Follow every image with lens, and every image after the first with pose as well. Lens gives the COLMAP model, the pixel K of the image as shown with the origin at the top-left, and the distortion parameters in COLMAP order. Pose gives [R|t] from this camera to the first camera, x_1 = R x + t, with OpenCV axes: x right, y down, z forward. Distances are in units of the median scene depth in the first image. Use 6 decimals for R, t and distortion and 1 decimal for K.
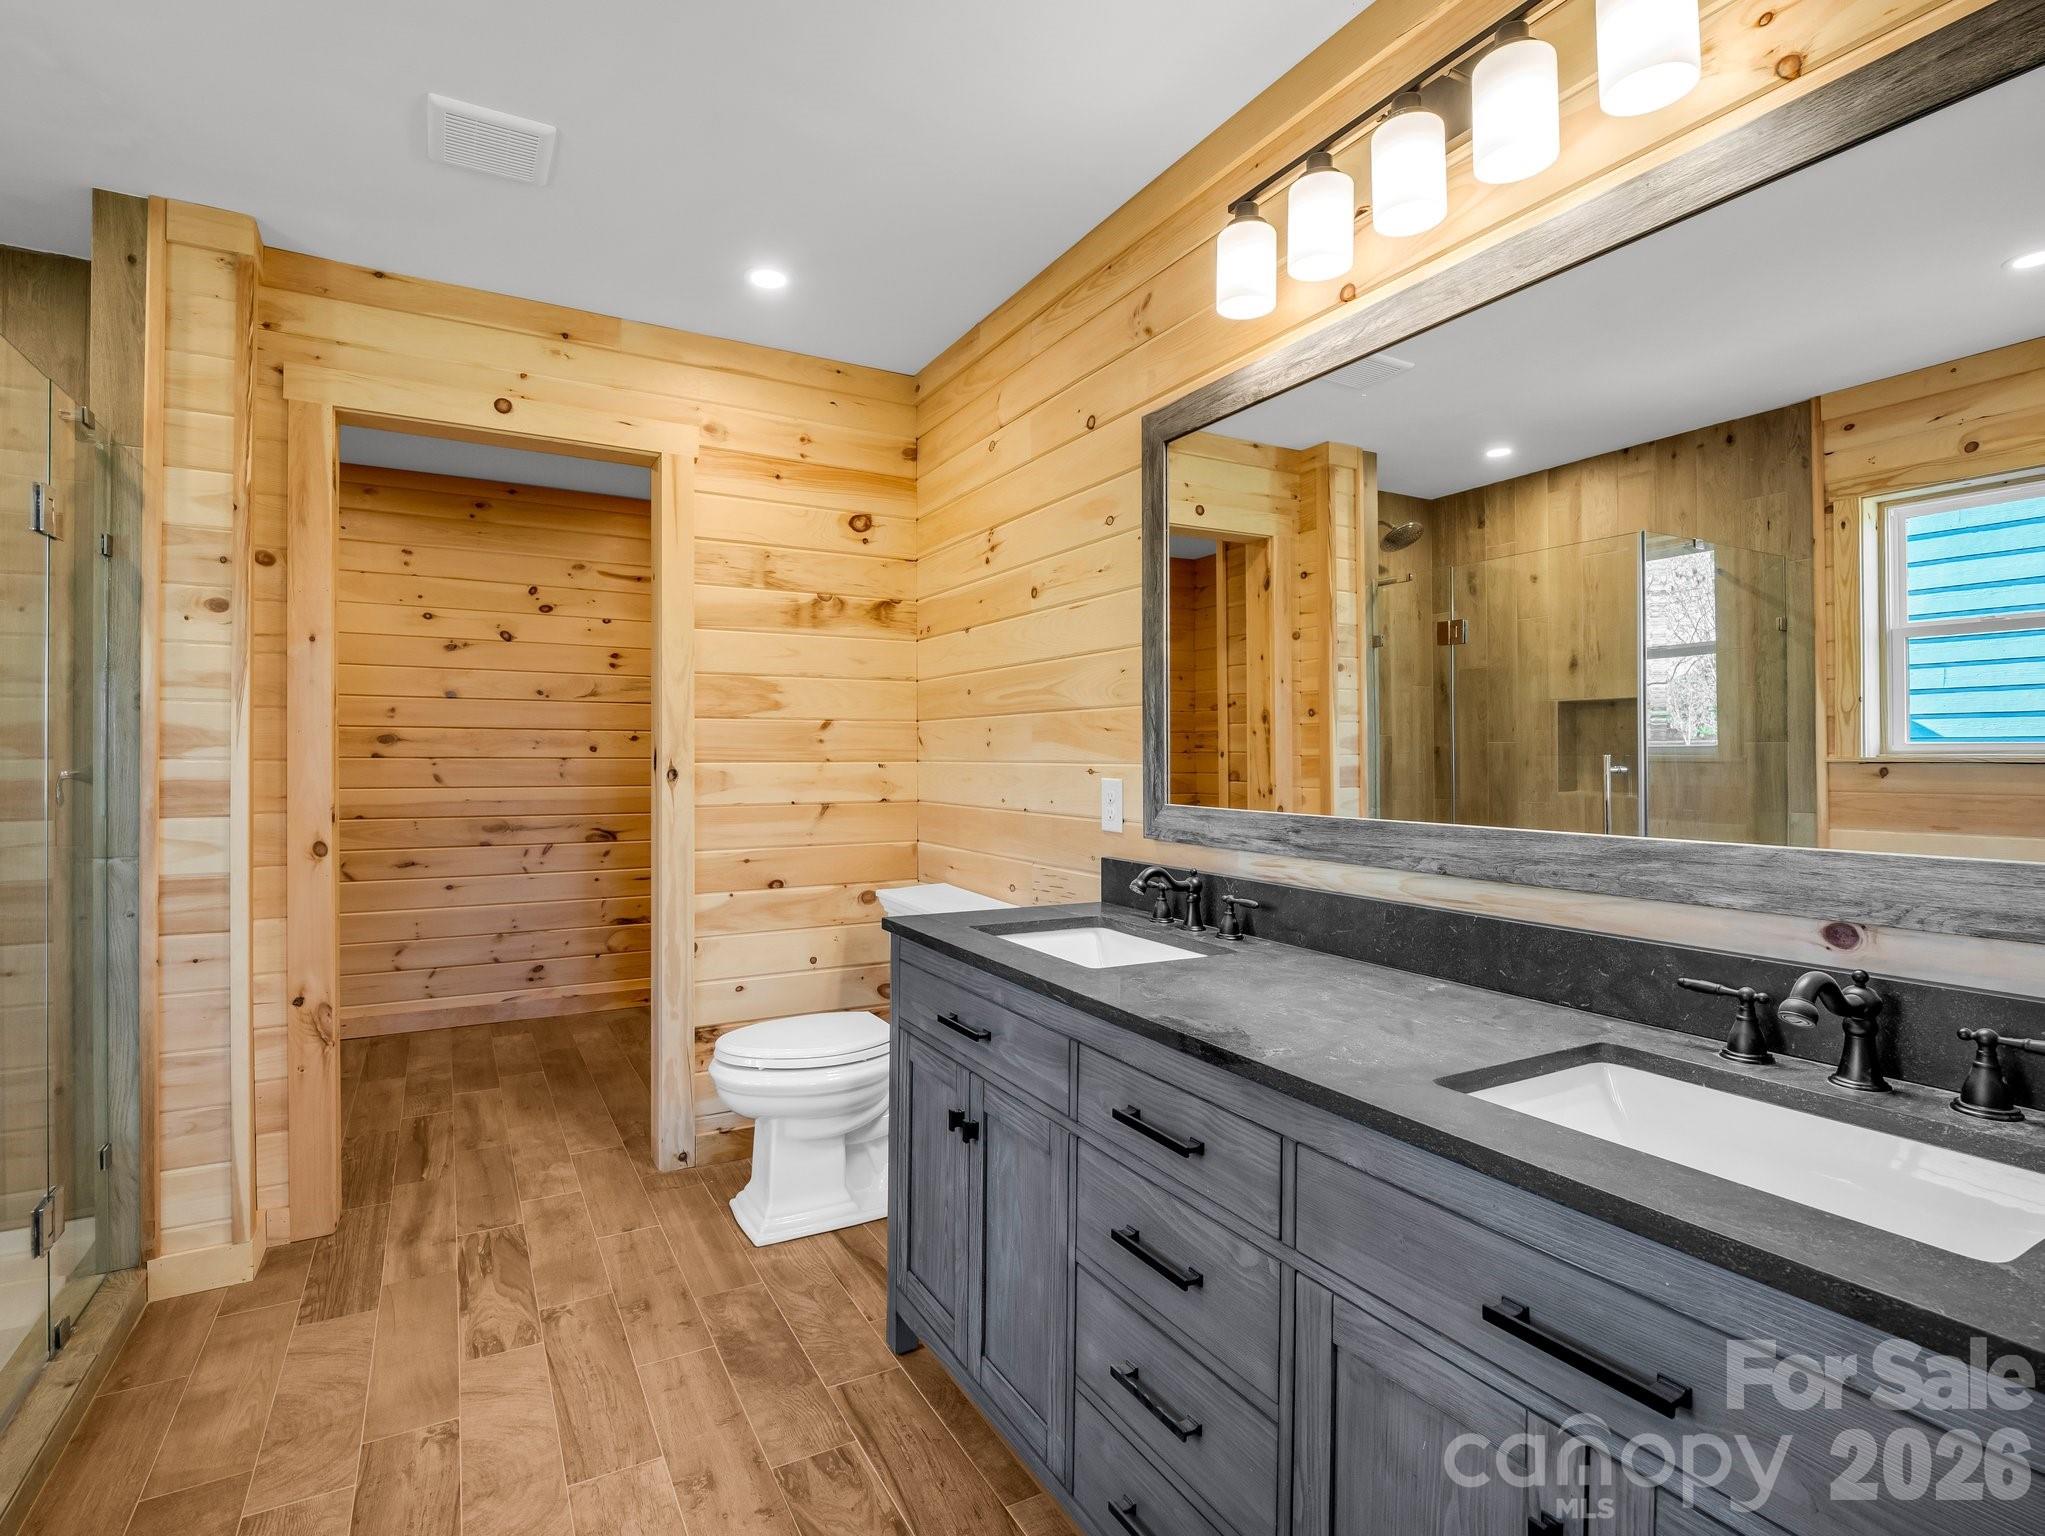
lens RADIAL K [[1002.0, 0, 1012.4], [0, 1002.0, 762.2], [0, 0, 1]] dist [-0.005535, -0.002938]
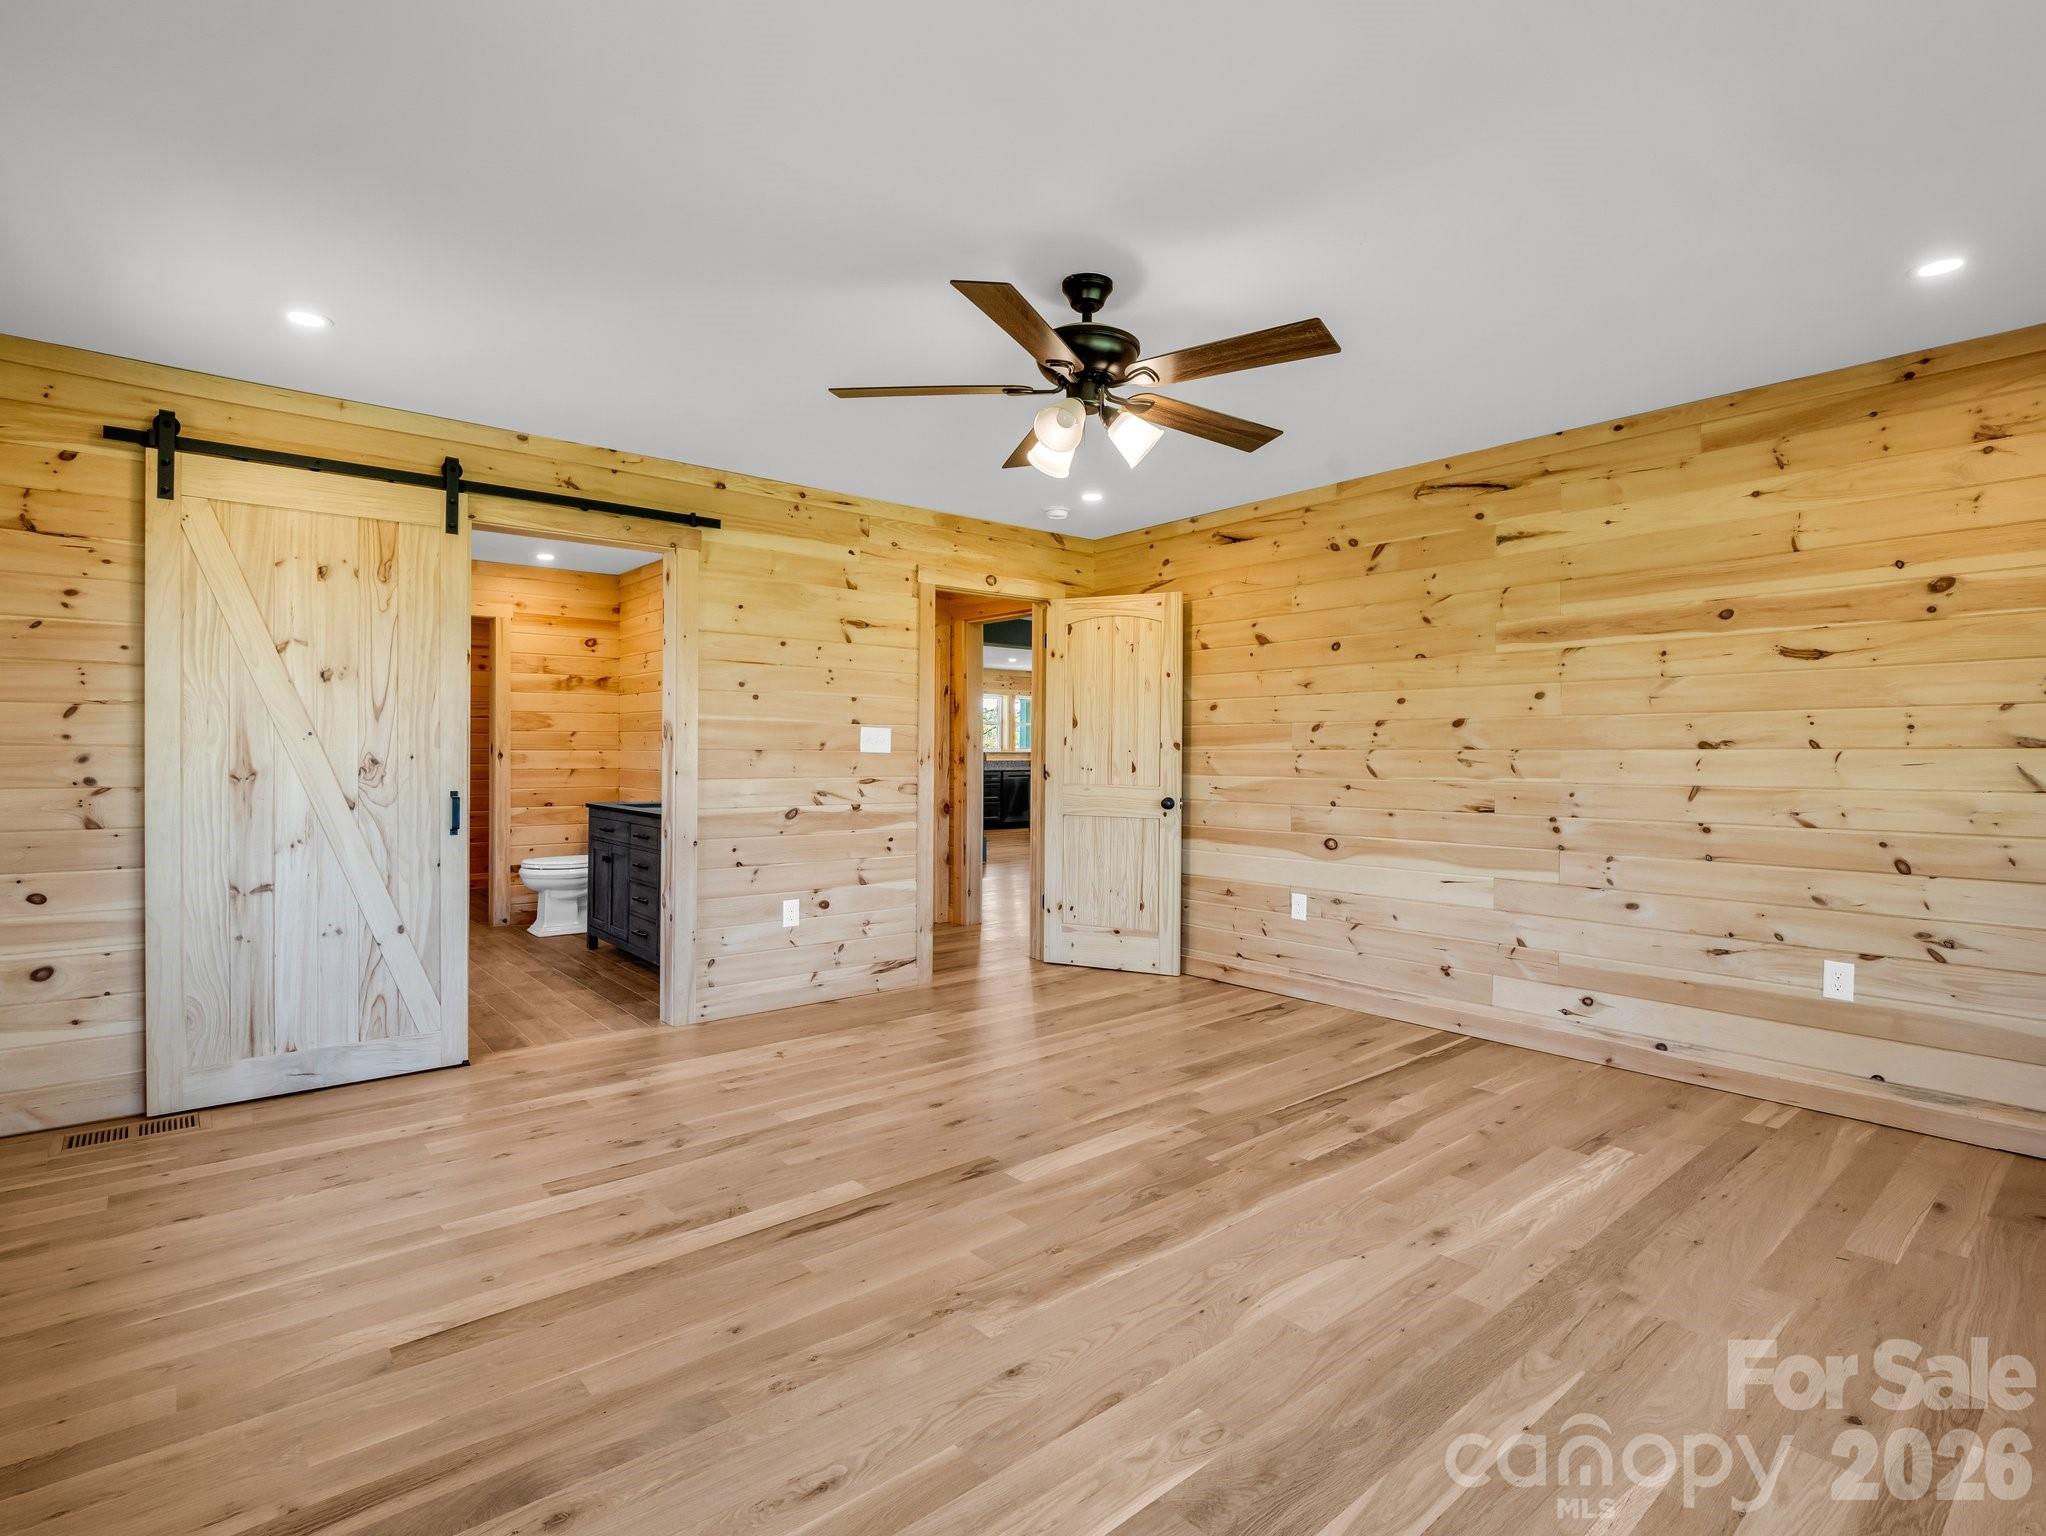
lens RADIAL K [[1002.5, 0, 1037.5], [0, 1002.5, 763.6], [0, 0, 1]] dist [-0.005535, -0.002938]
pose [[0.978174, 0.003560, 0.207758, 0.366859], [-0.004603, 0.999979, 0.004538, 0.014137], [-0.207737, -0.005396, 0.978170, -1.415635]]
